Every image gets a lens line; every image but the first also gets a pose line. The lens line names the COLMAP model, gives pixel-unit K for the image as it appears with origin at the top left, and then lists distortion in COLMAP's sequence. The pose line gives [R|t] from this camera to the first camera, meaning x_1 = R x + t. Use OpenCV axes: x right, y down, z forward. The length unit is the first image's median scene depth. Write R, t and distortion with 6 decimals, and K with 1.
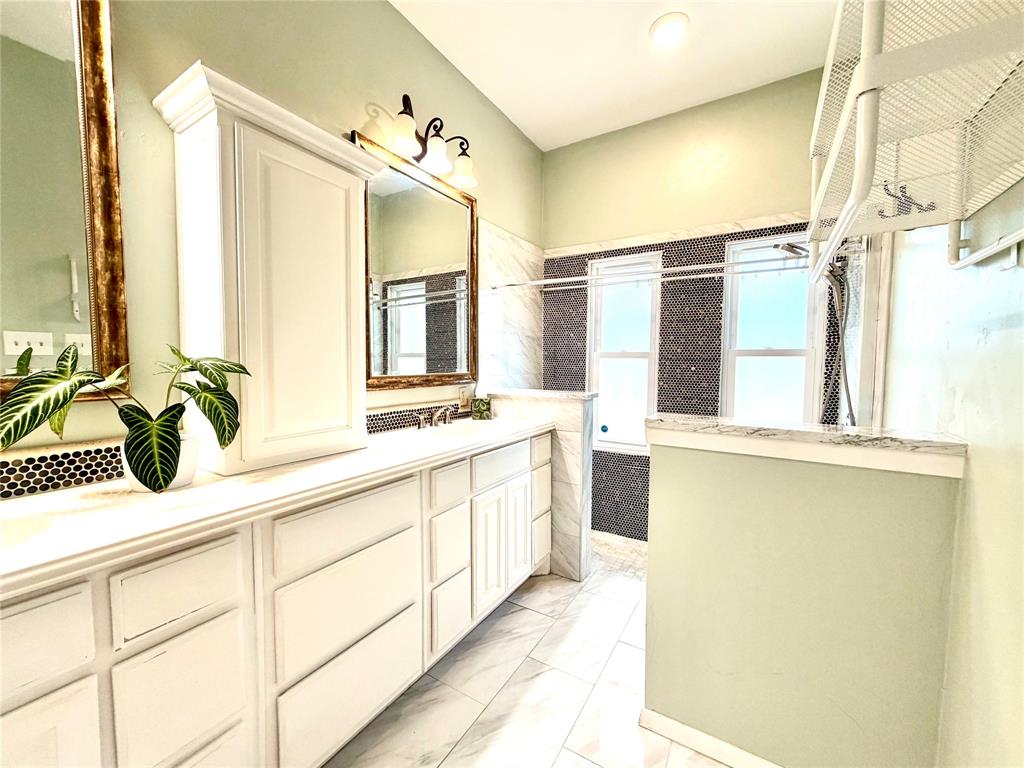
lens RADIAL K [[409.6, 0, 508.5], [0, 409.6, 384.5], [0, 0, 1]] dist [0.000597, -0.000168]
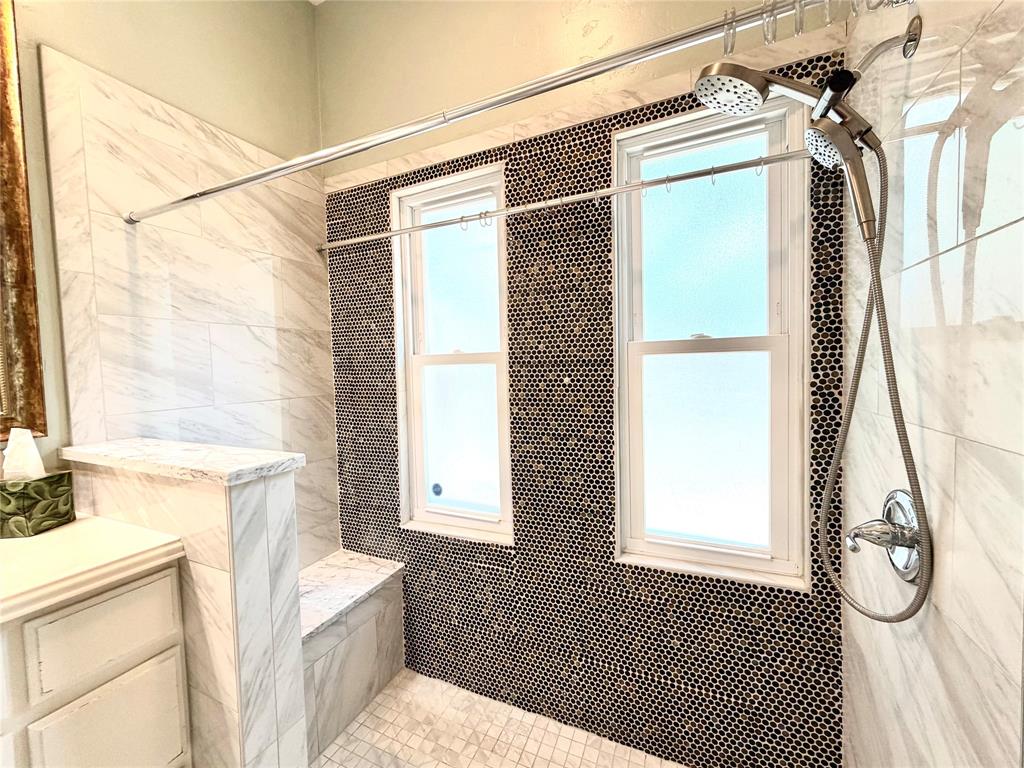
lens RADIAL K [[409.6, 0, 511.0], [0, 409.6, 385.4], [0, 0, 1]] dist [0.000597, -0.000168]
pose [[0.992739, -0.038266, 0.114044, 0.342117], [0.039841, 0.999139, -0.011564, -0.031616], [-0.113503, 0.016024, 0.993408, 0.522624]]
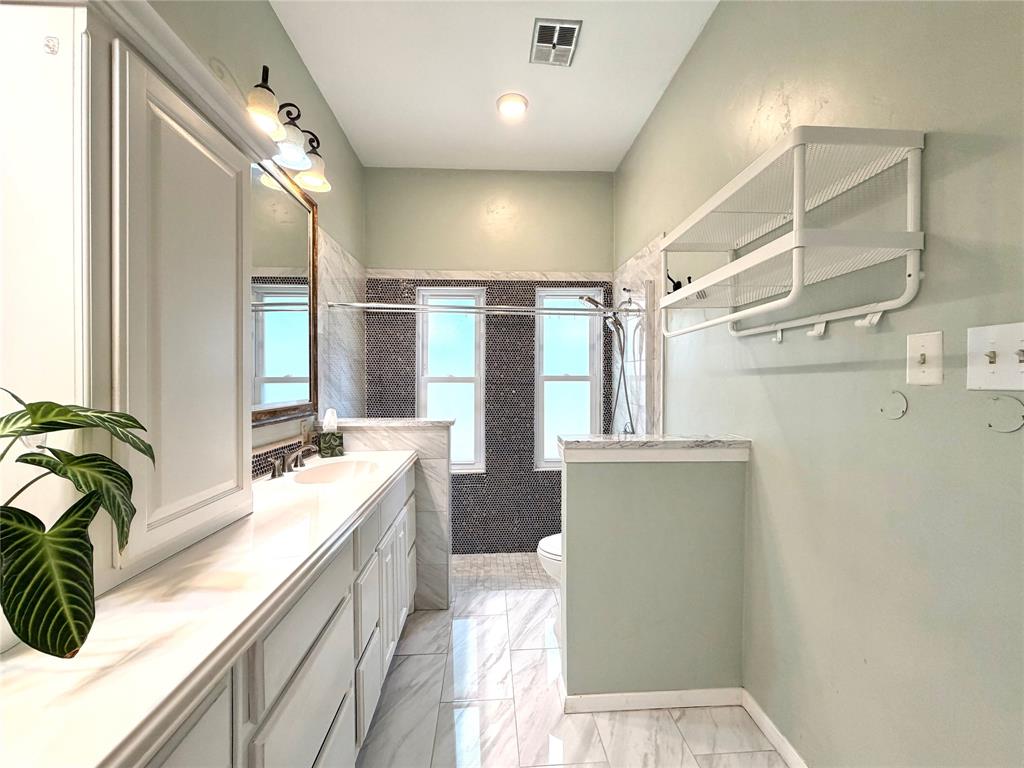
lens RADIAL K [[409.6, 0, 510.9], [0, 409.6, 384.4], [0, 0, 1]] dist [0.000597, -0.000168]
pose [[0.818902, -0.010901, 0.573829, -0.234971], [0.036267, 0.998804, -0.032782, -0.023488], [-0.572786, 0.047656, 0.818319, 0.061914]]
